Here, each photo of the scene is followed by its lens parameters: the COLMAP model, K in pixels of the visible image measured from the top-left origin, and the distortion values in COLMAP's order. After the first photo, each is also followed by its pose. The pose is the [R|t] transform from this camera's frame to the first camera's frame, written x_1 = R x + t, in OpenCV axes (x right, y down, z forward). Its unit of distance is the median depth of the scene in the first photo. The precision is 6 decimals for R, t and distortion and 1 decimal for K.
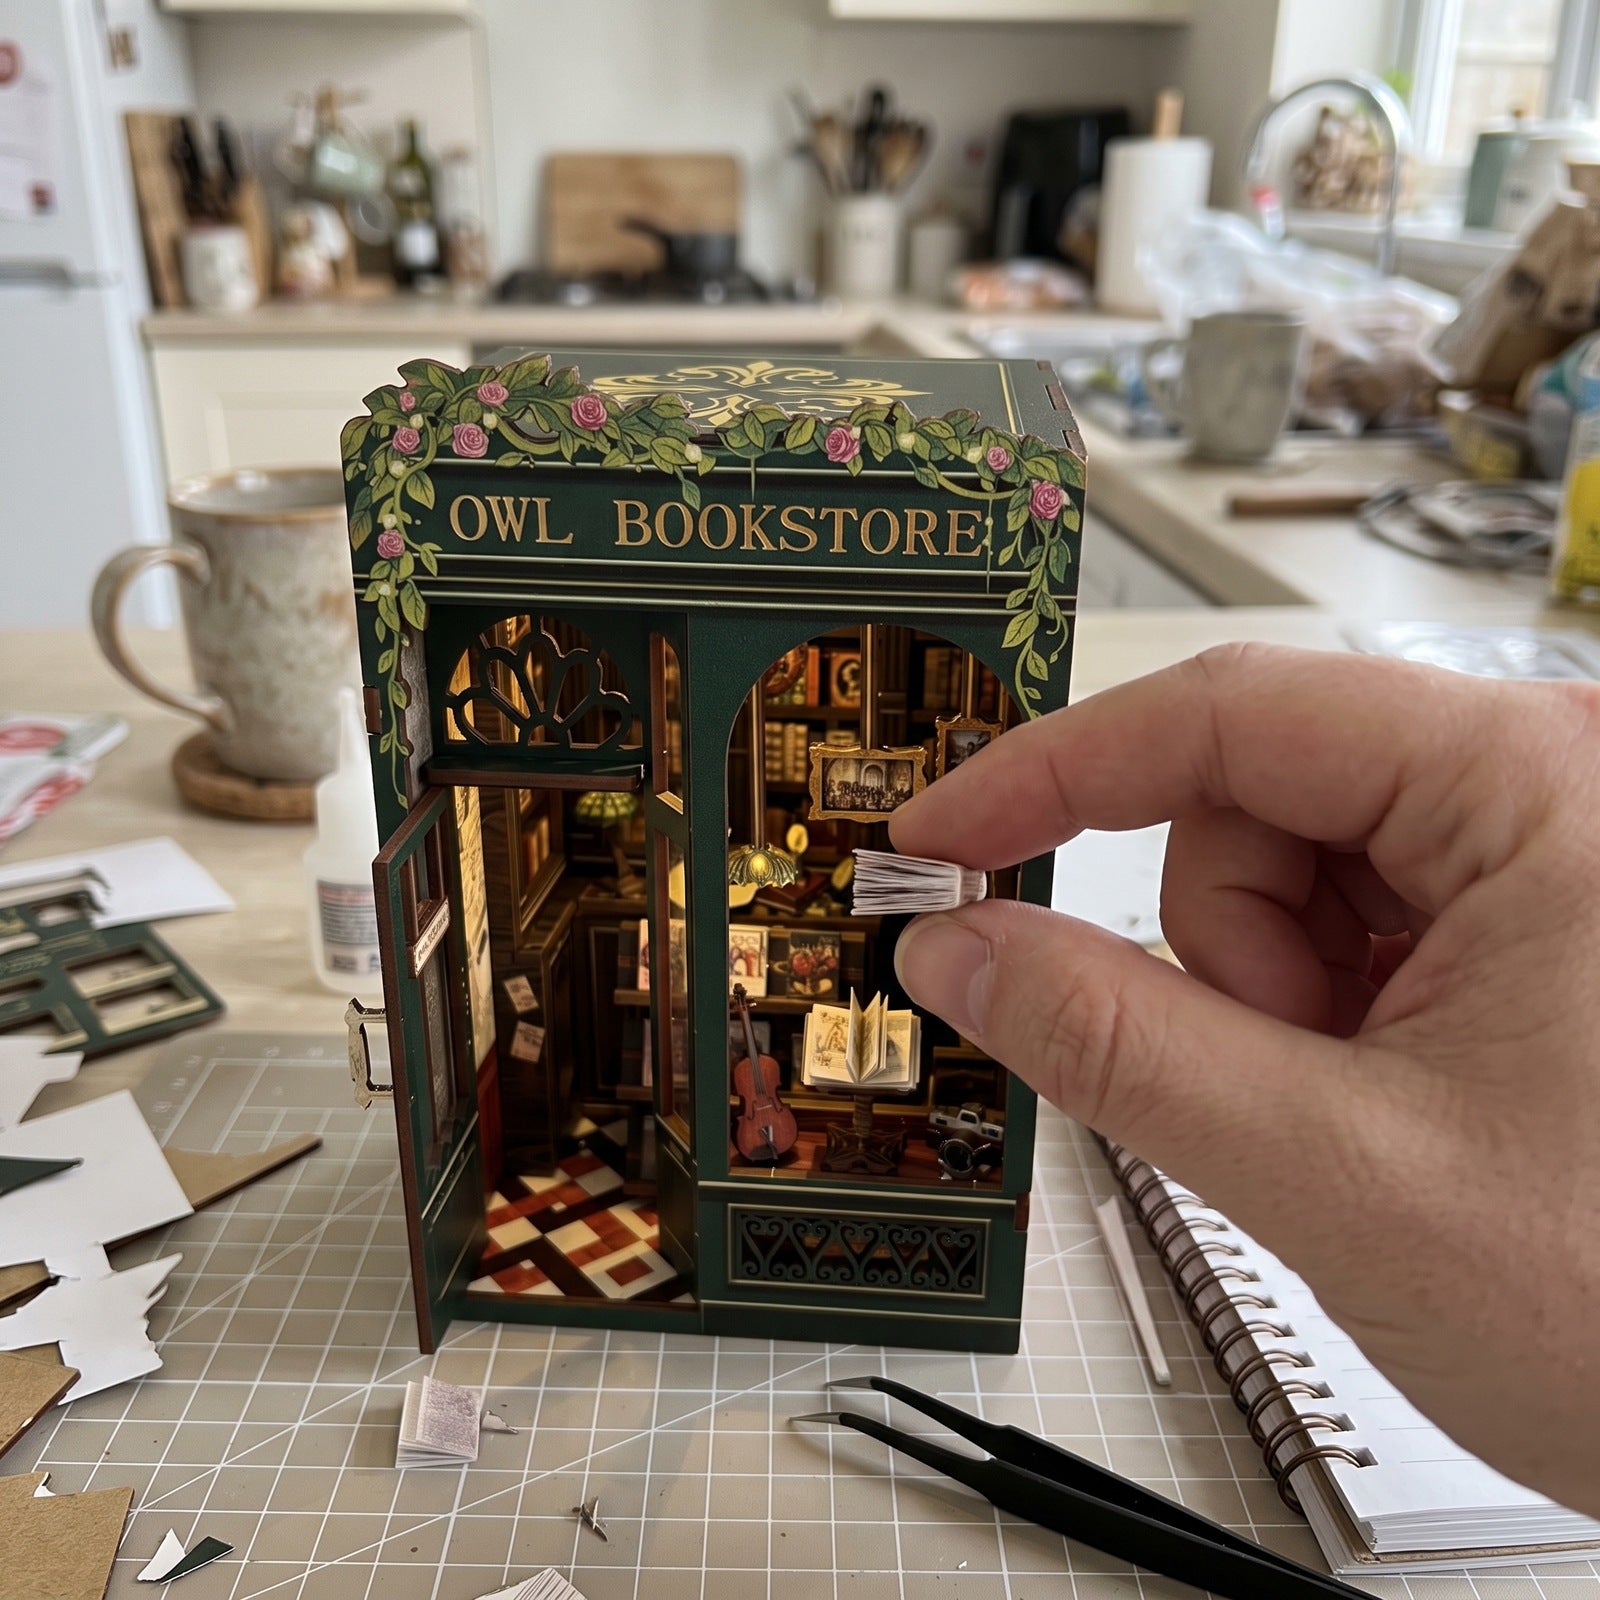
lens RADIAL K [[1496.2, 0, 849.2], [0, 1496.2, 803.0], [0, 0, 1]] dist [0.144120, -0.000523]
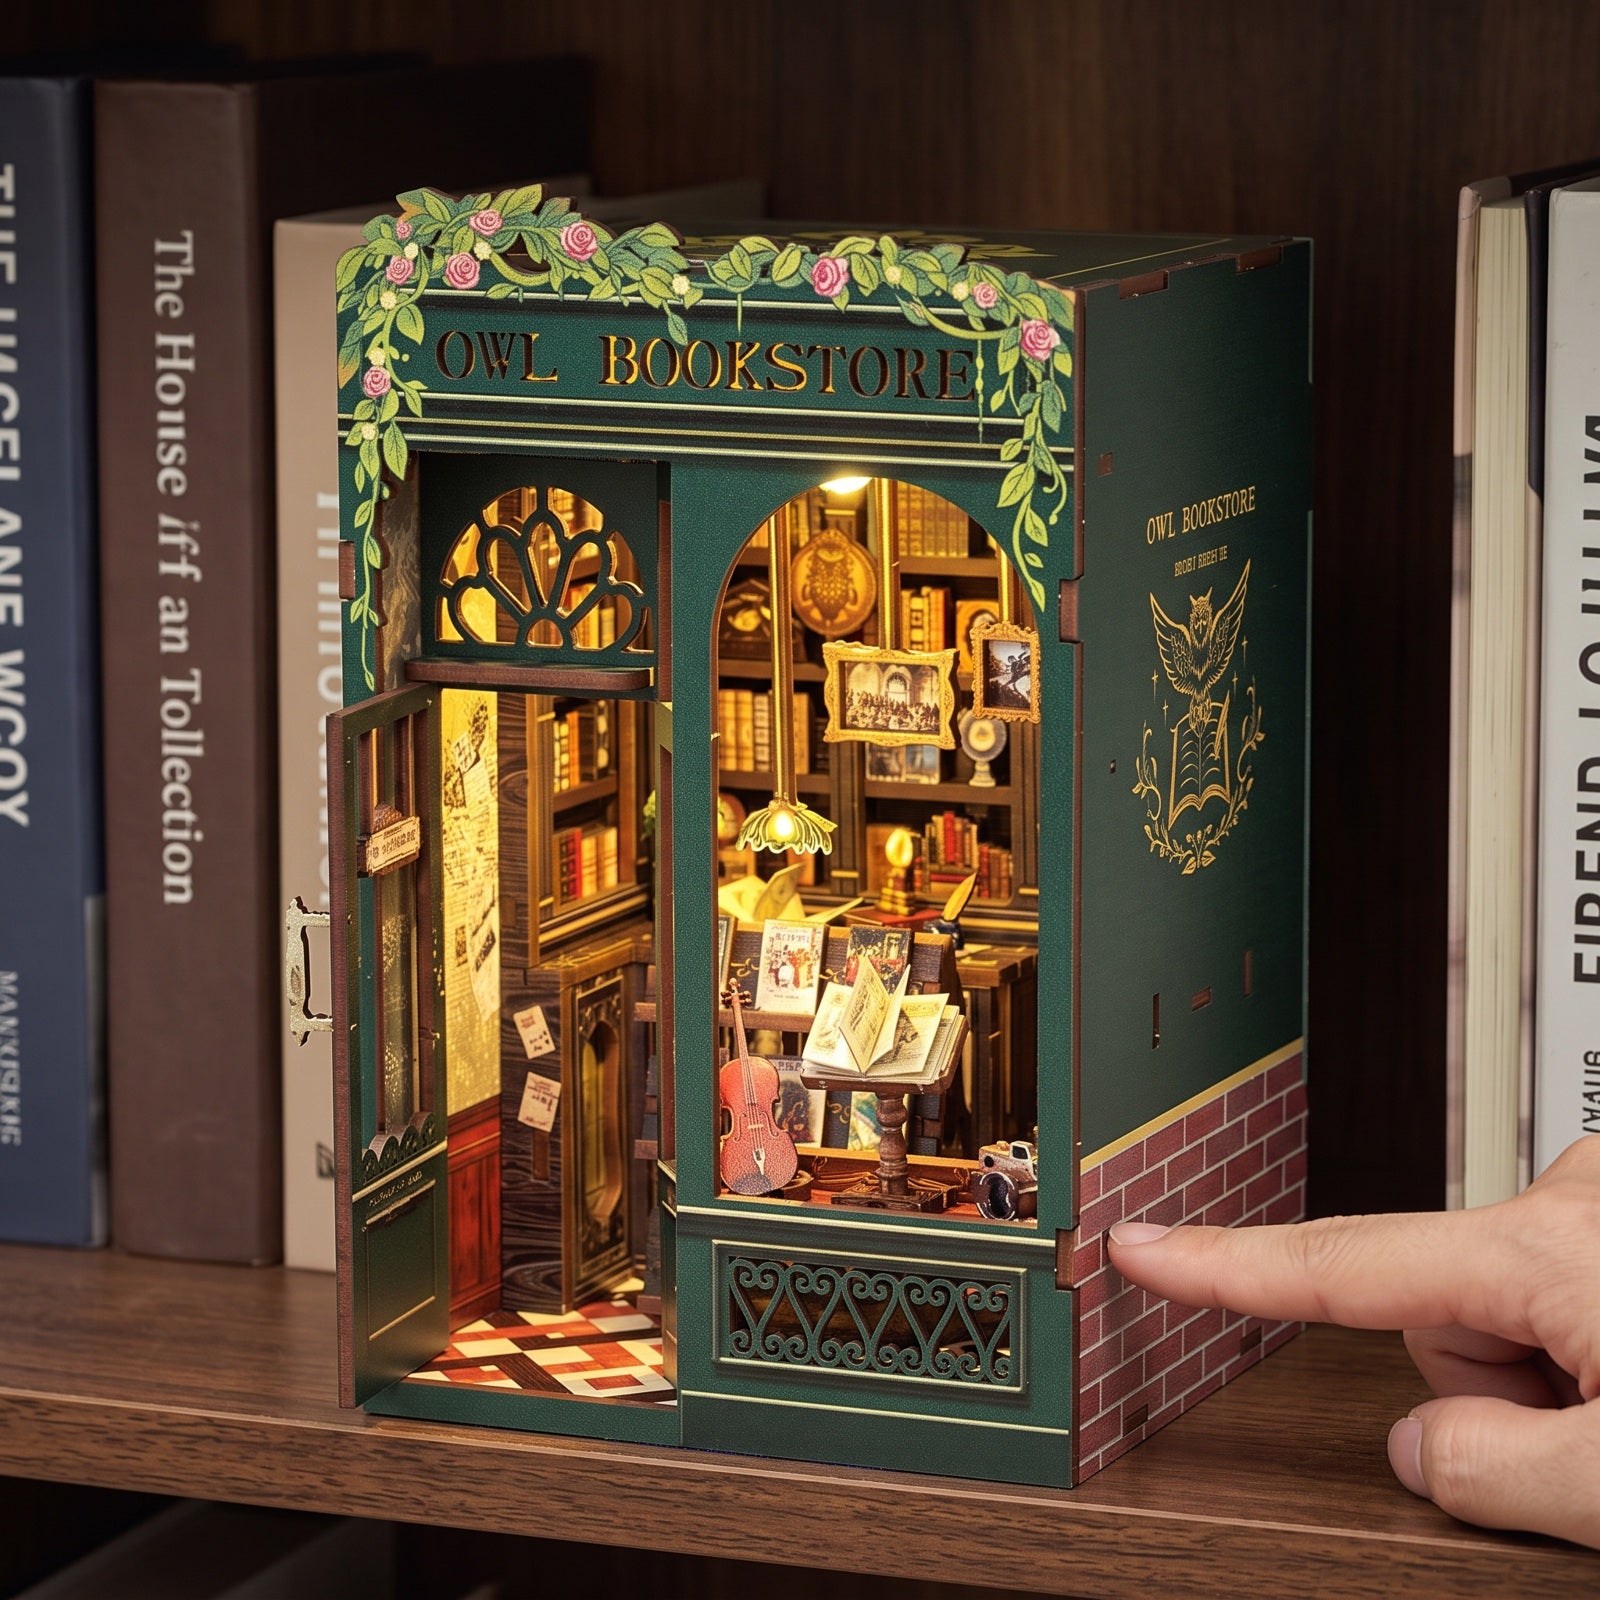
lens RADIAL K [[6658.1, 0, 800.0], [0, 6658.1, 800.0], [0, 0, 1]] dist [0.290903, 4.274931]
pose [[0.939739, 0.041868, -0.339319, 1.336954], [-0.105386, 0.979620, -0.170991, 0.750791], [0.325245, 0.196447, 0.925000, -2.631441]]
